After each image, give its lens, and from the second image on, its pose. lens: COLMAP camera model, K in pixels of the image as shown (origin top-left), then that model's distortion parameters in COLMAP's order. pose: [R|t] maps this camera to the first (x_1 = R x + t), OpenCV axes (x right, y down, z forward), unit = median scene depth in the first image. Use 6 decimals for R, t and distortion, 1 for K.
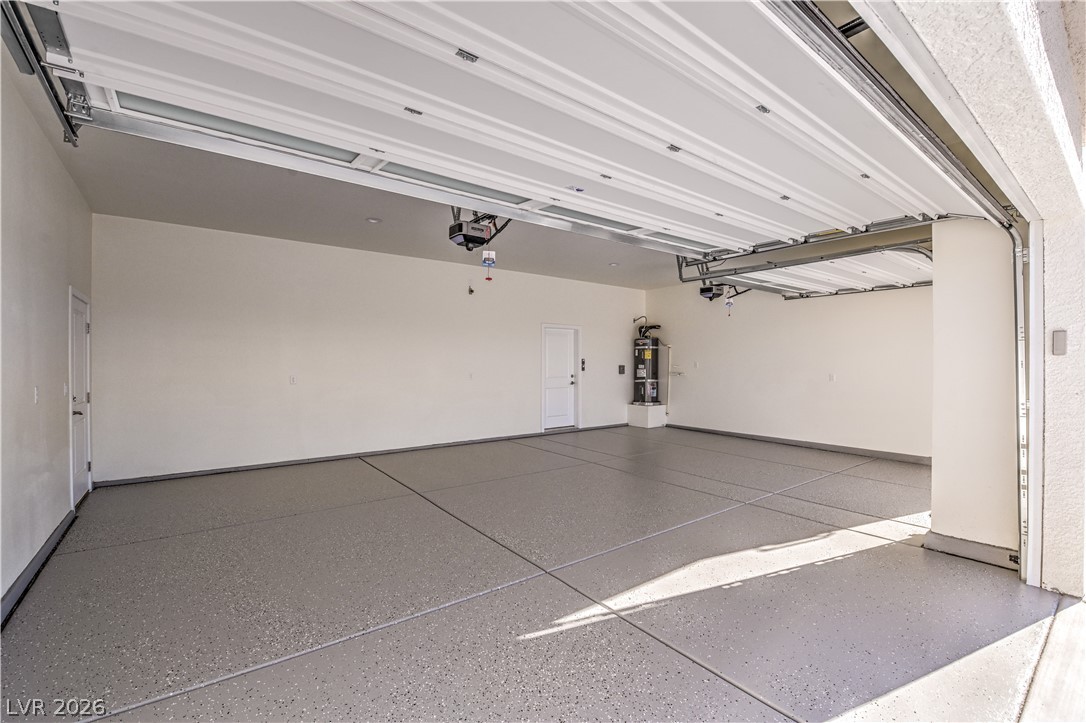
lens RADIAL K [[464.3, 0, 543.7], [0, 464.3, 368.8], [0, 0, 1]] dist [0.011150, -0.007122]
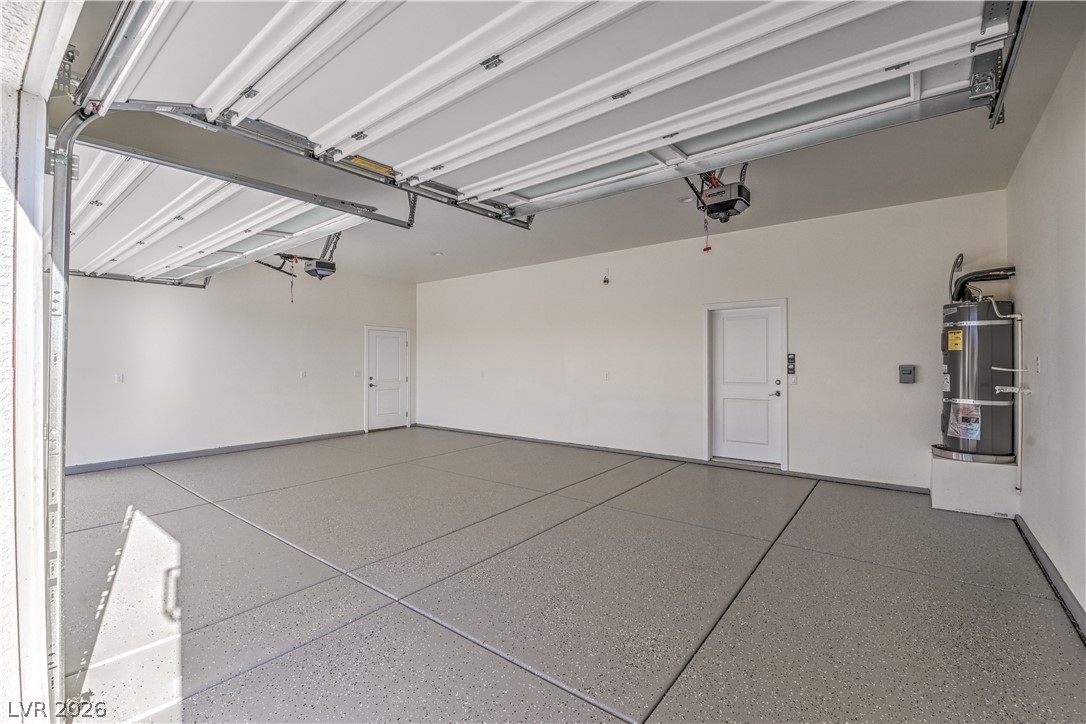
lens RADIAL K [[464.3, 0, 544.6], [0, 464.3, 351.7], [0, 0, 1]] dist [0.011150, -0.007122]
pose [[0.242892, -0.001670, -0.970052, 0.586375], [-0.004011, 0.999988, -0.002726, -0.021475], [0.970045, 0.004553, 0.242882, 0.558494]]
